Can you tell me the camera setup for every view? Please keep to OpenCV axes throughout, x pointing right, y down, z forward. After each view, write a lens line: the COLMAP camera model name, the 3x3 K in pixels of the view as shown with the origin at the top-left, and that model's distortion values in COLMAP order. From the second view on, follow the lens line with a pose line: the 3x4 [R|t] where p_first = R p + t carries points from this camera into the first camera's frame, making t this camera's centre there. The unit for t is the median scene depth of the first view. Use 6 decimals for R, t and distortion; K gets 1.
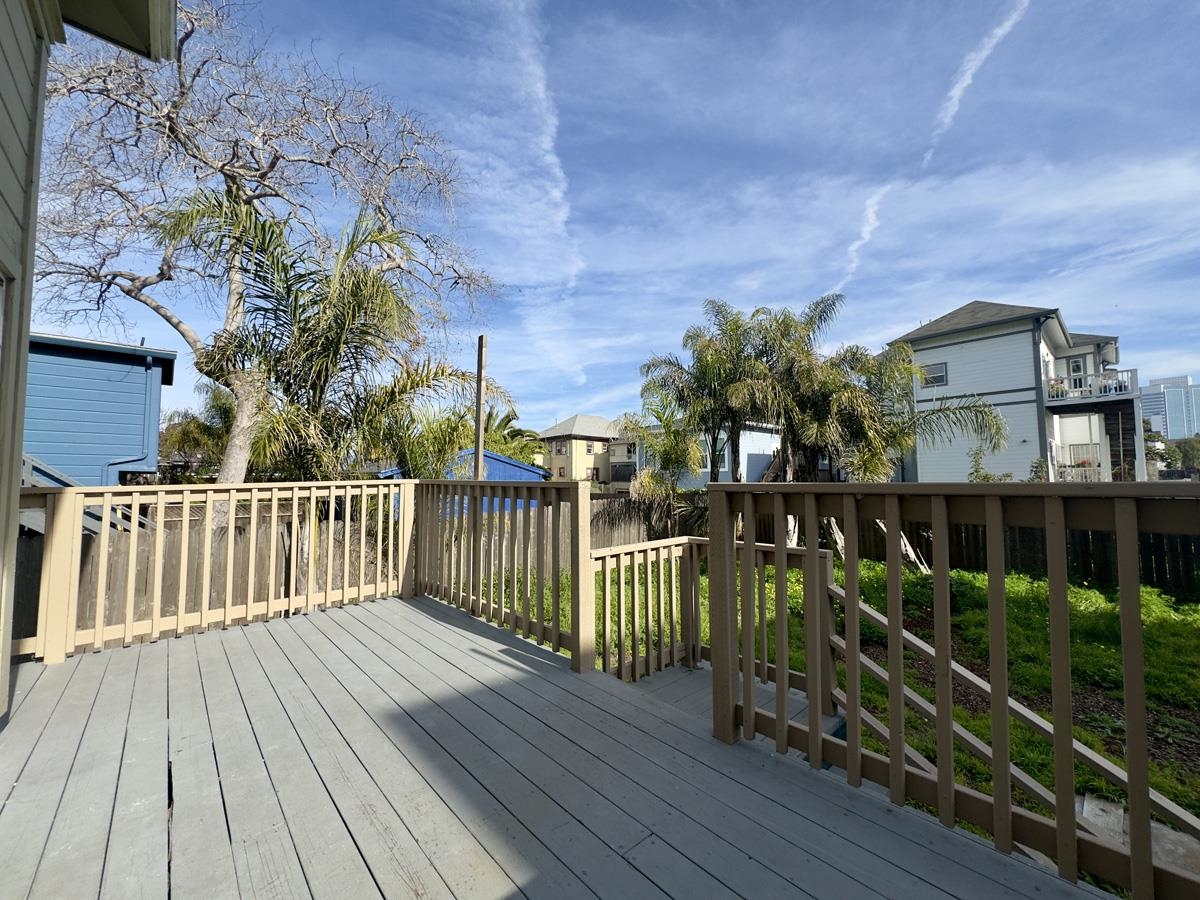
lens RADIAL K [[477.8, 0, 597.8], [0, 477.8, 453.0], [0, 0, 1]] dist [-0.001069, 0.000278]
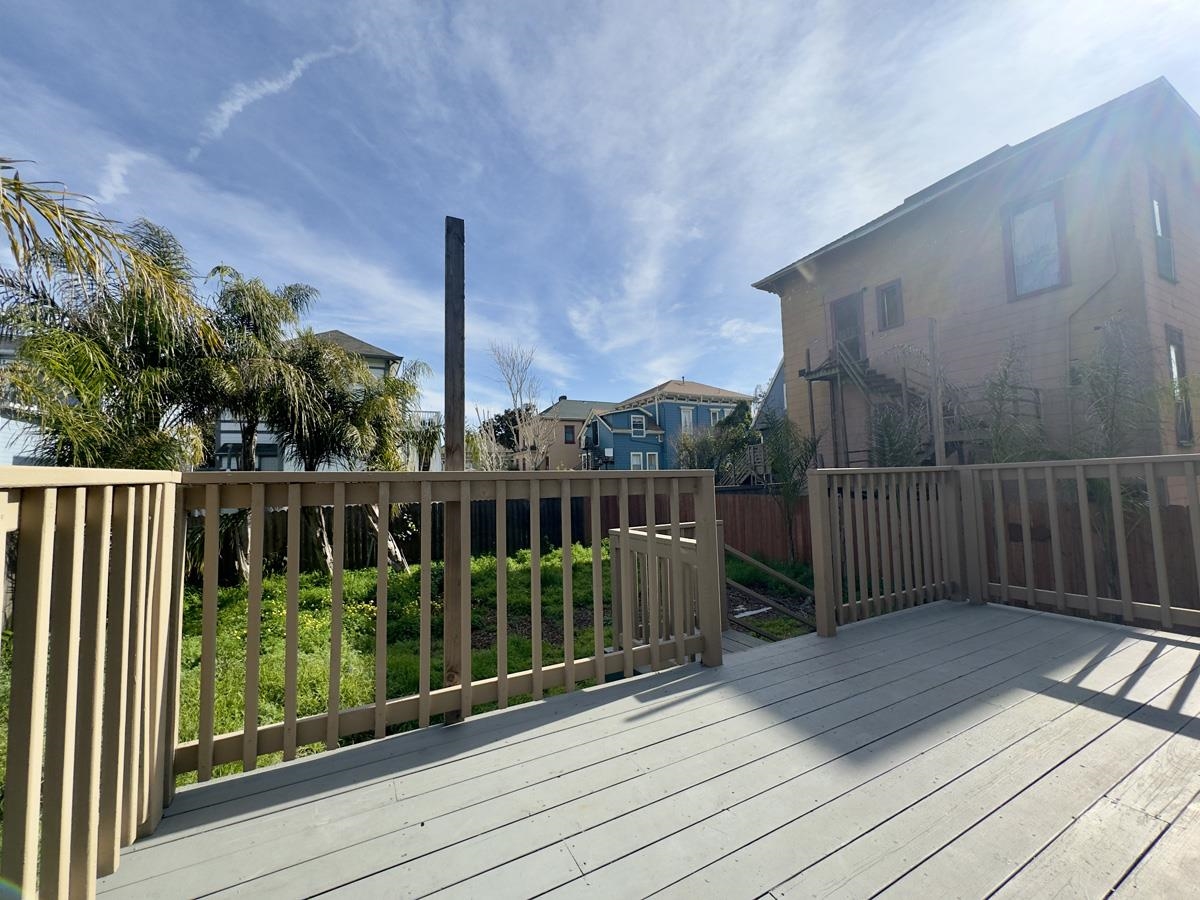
lens RADIAL K [[477.8, 0, 597.8], [0, 477.8, 453.0], [0, 0, 1]] dist [-0.001069, 0.000278]
pose [[0.246133, 0.055095, 0.967669, -0.959445], [-0.026165, 0.998397, -0.050190, 0.072612], [-0.968883, -0.012966, 0.247180, 0.897252]]
